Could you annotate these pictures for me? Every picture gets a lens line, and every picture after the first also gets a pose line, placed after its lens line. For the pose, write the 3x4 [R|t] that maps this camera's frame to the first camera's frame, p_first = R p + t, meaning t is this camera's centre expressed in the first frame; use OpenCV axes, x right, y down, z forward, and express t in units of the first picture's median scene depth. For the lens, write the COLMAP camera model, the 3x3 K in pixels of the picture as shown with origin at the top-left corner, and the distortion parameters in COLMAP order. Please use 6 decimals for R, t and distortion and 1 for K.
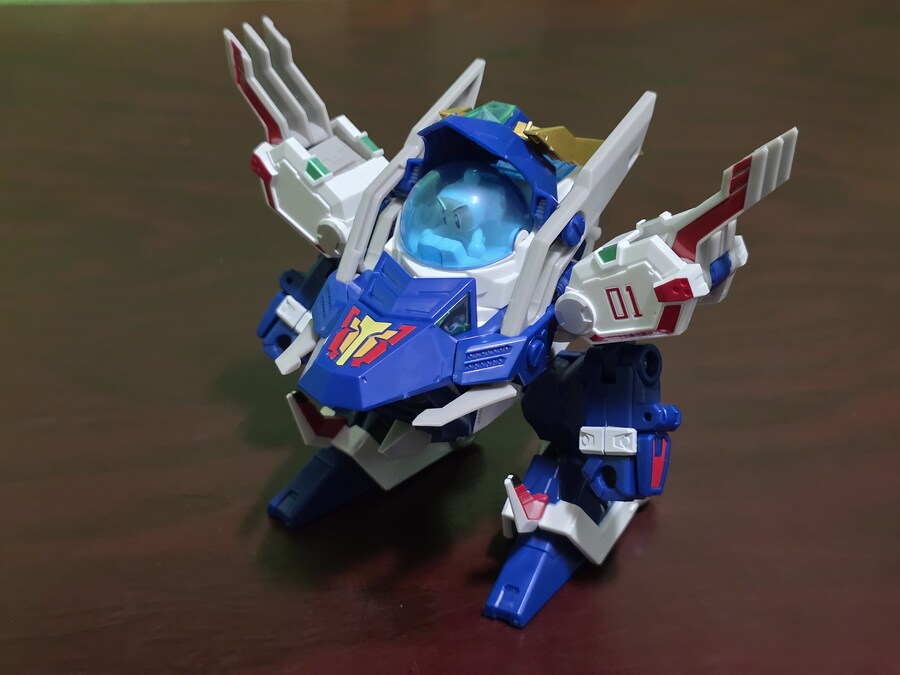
lens RADIAL K [[1269.0, 0, 450.0], [0, 1269.0, 337.5], [0, 0, 1]] dist [0.140639, -0.063390]
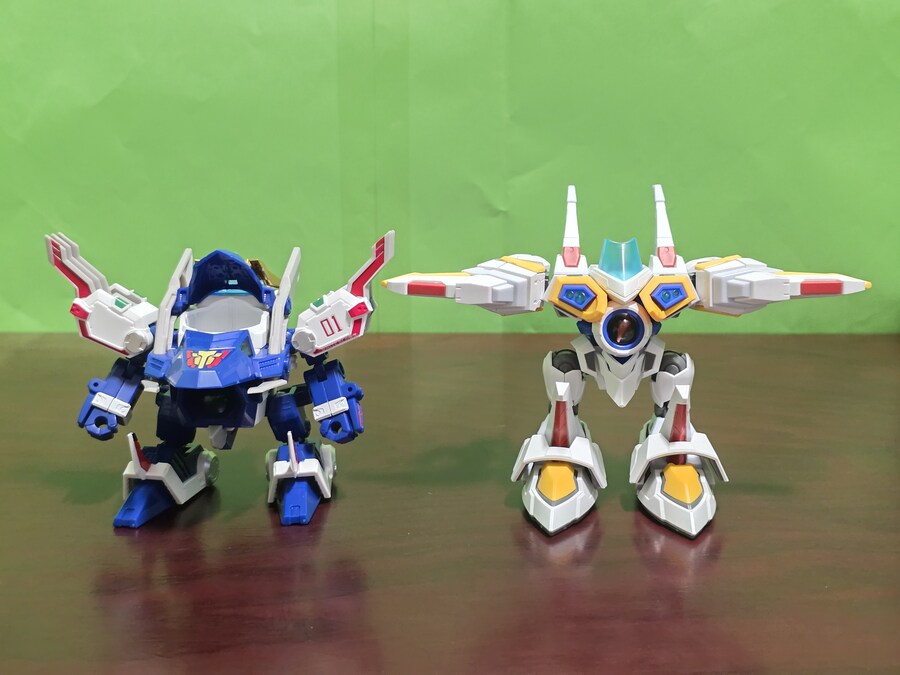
lens RADIAL K [[1269.0, 0, 450.0], [0, 1269.0, 337.5], [0, 0, 1]] dist [0.140639, -0.063390]
pose [[0.833357, -0.084748, 0.546199, -0.739813], [0.278119, 0.918261, -0.281861, 0.561009], [-0.477666, 0.386800, 0.788810, -0.582700]]
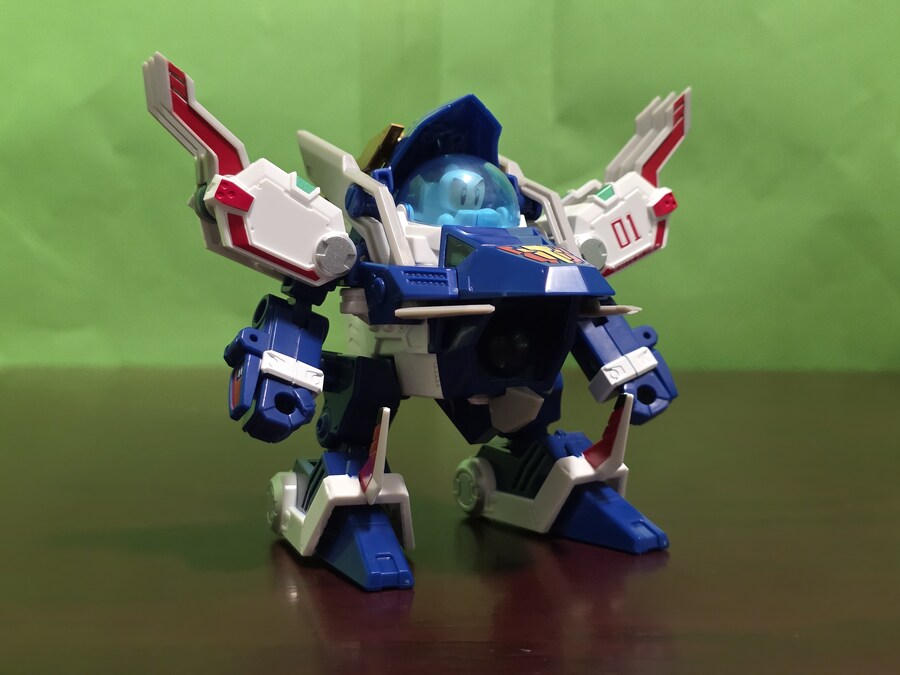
lens RADIAL K [[1269.0, 0, 450.0], [0, 1269.0, 337.5], [0, 0, 1]] dist [0.140639, -0.063390]
pose [[0.460163, -0.030729, 0.887302, -0.965872], [0.450665, 0.869161, -0.203618, 0.220179], [-0.764952, 0.493573, 0.413805, 0.651338]]
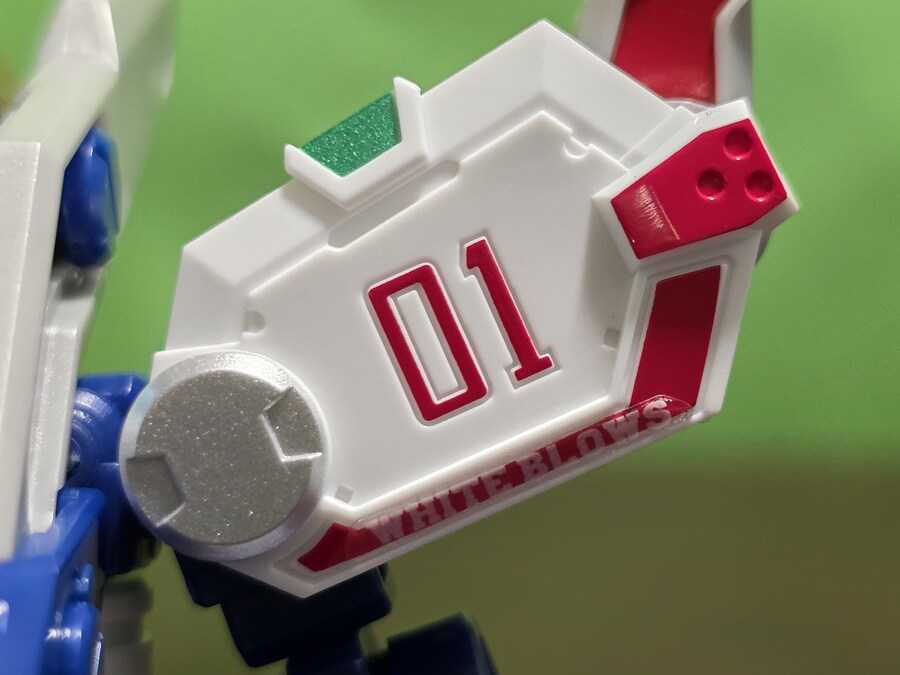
lens RADIAL K [[1869.7, 0, 463.2], [0, 1869.7, 310.1], [0, 0, 1]] dist [0.284430, -0.176241]
pose [[0.794829, 0.002115, 0.606830, -0.065548], [0.292679, 0.874662, -0.386401, 0.096367], [-0.531588, 0.484729, 0.694587, 0.730765]]
